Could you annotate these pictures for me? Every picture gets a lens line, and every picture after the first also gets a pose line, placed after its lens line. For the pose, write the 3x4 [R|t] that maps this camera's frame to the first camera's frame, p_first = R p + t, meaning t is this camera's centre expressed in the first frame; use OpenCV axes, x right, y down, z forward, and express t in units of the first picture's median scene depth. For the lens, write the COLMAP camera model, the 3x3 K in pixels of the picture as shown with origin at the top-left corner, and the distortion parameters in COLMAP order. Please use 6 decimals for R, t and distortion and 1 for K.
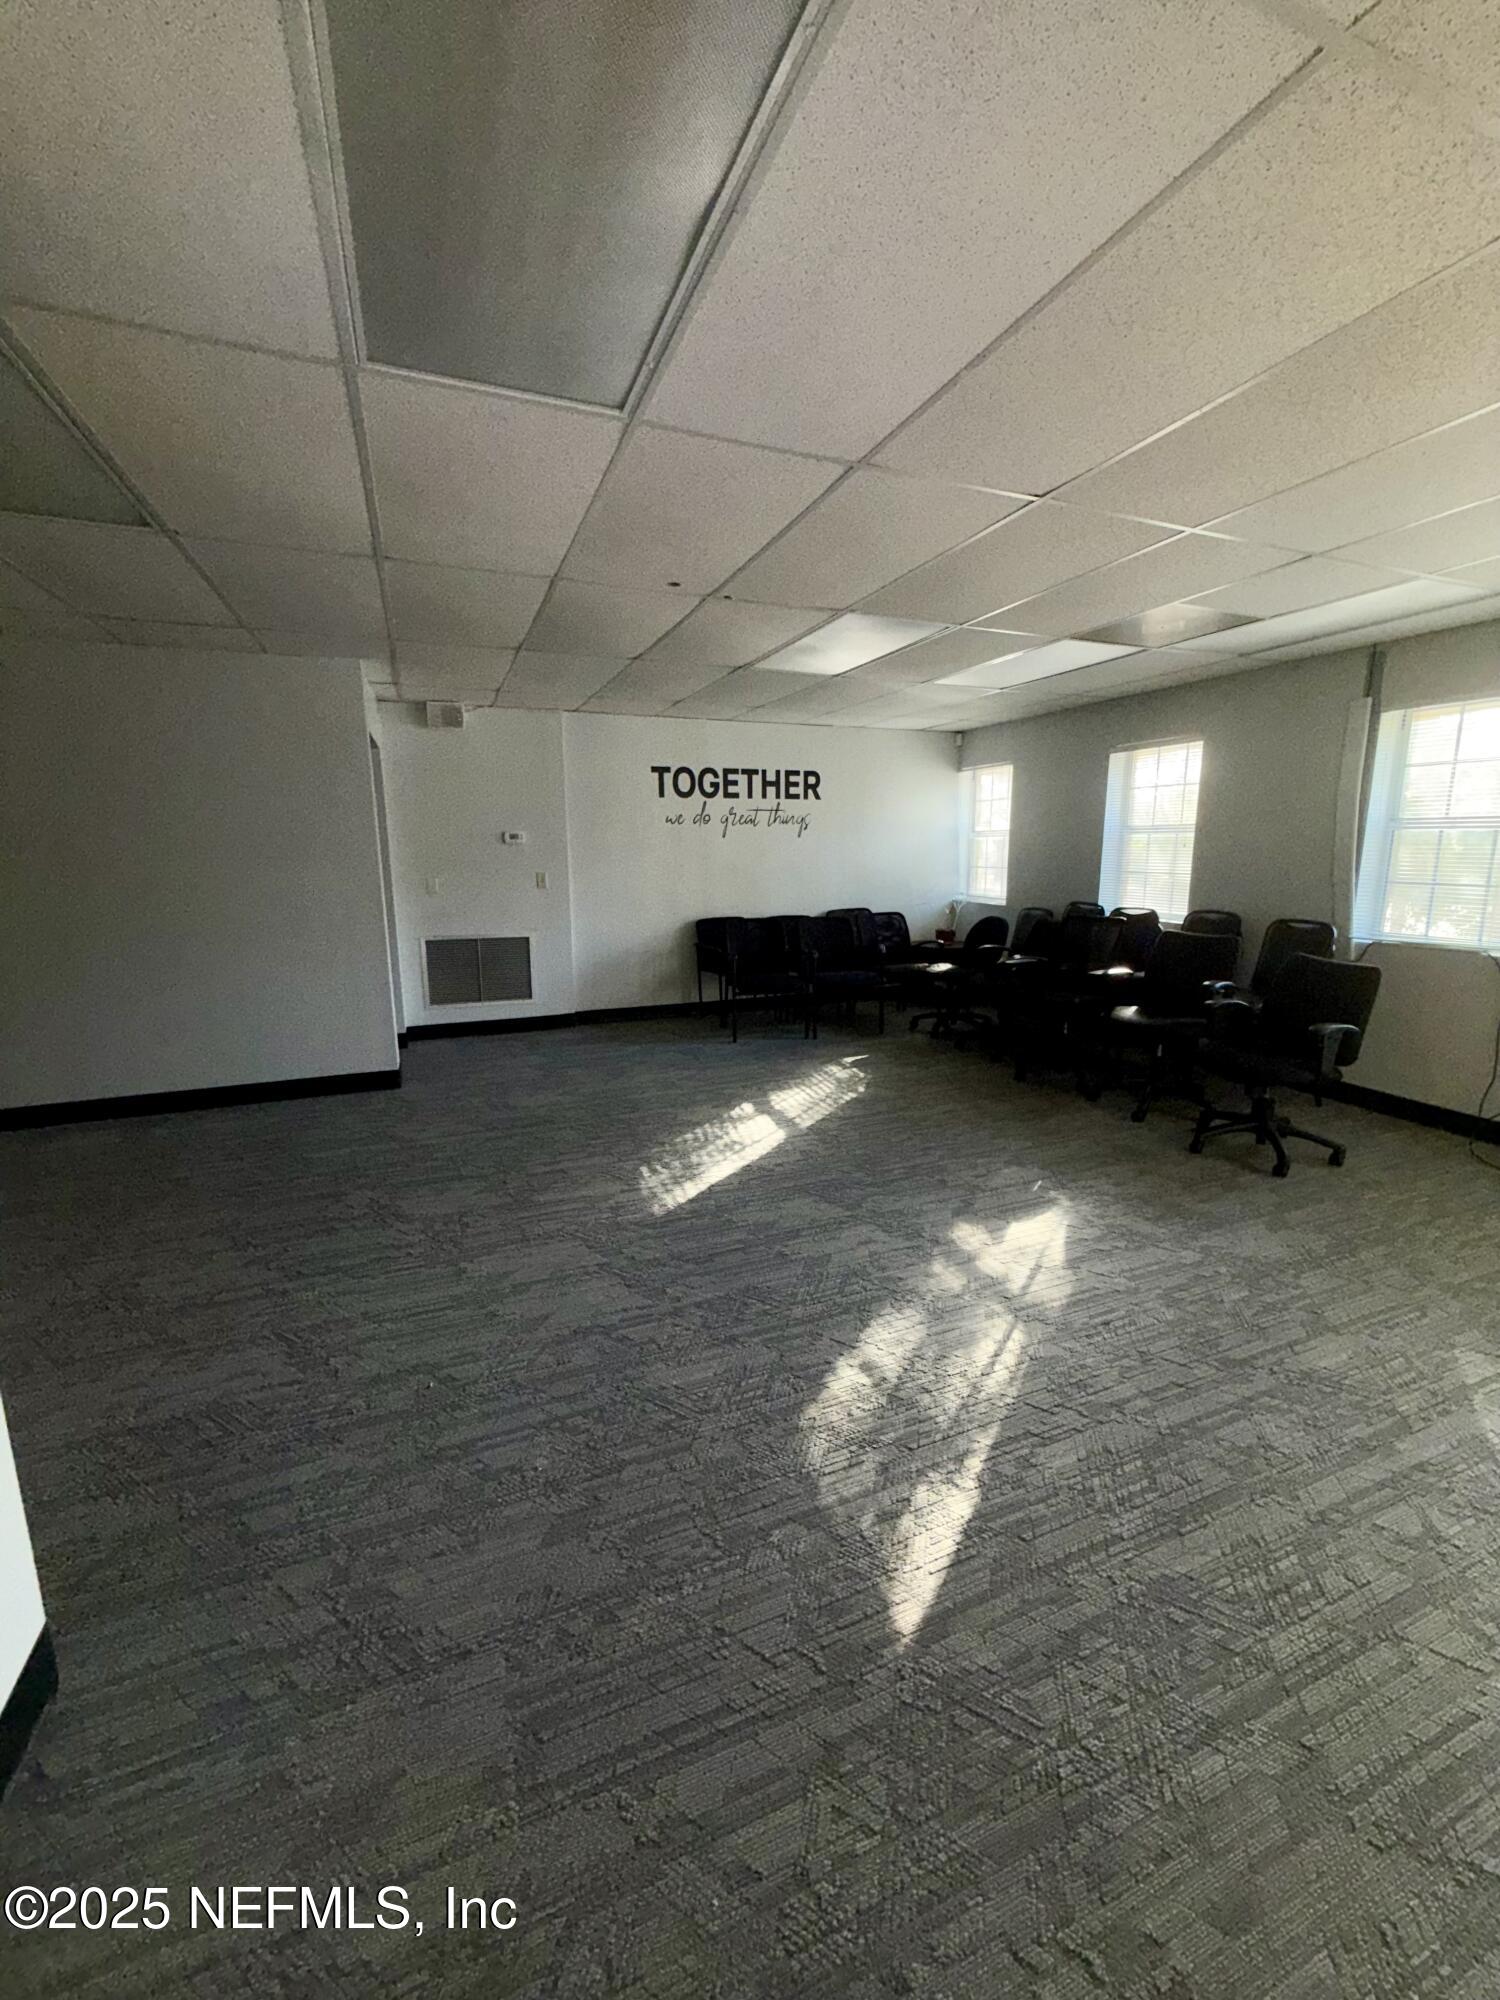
lens RADIAL K [[800.1, 0, 750.0], [0, 800.1, 1000.0], [0, 0, 1]] dist [0.000018, -0.000050]
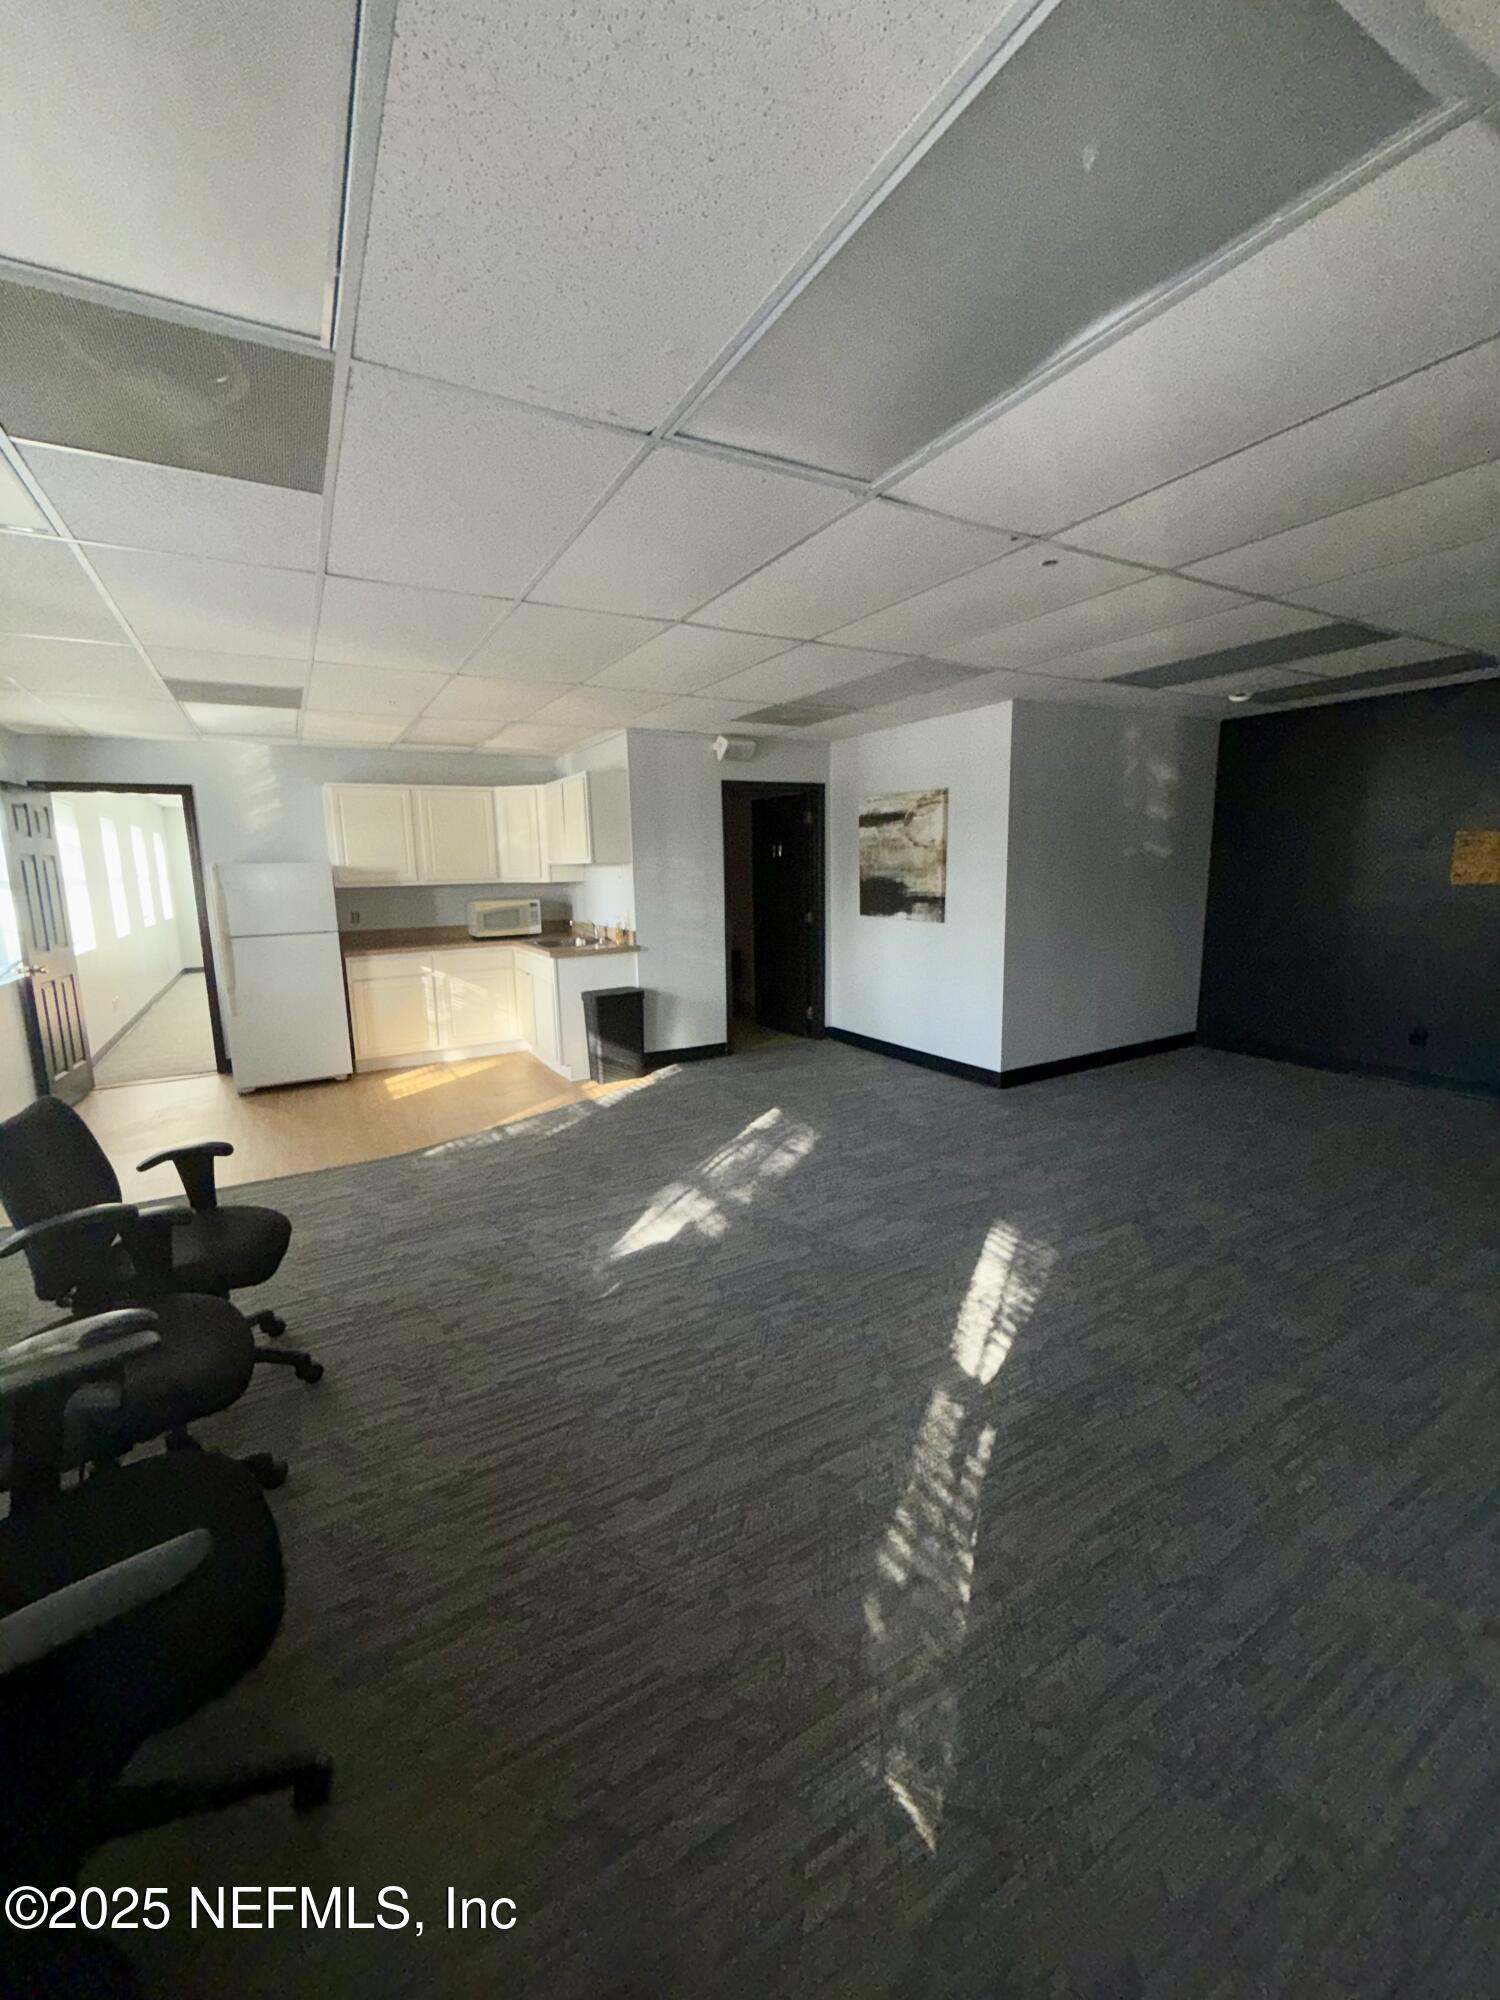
lens RADIAL K [[800.1, 0, 750.0], [0, 800.1, 1000.0], [0, 0, 1]] dist [0.000018, -0.000050]
pose [[-0.989915, 0.049497, -0.132737, 0.365924], [-0.000379, 0.936048, 0.351872, -0.412180], [0.141664, 0.348374, -0.926589, 1.994352]]
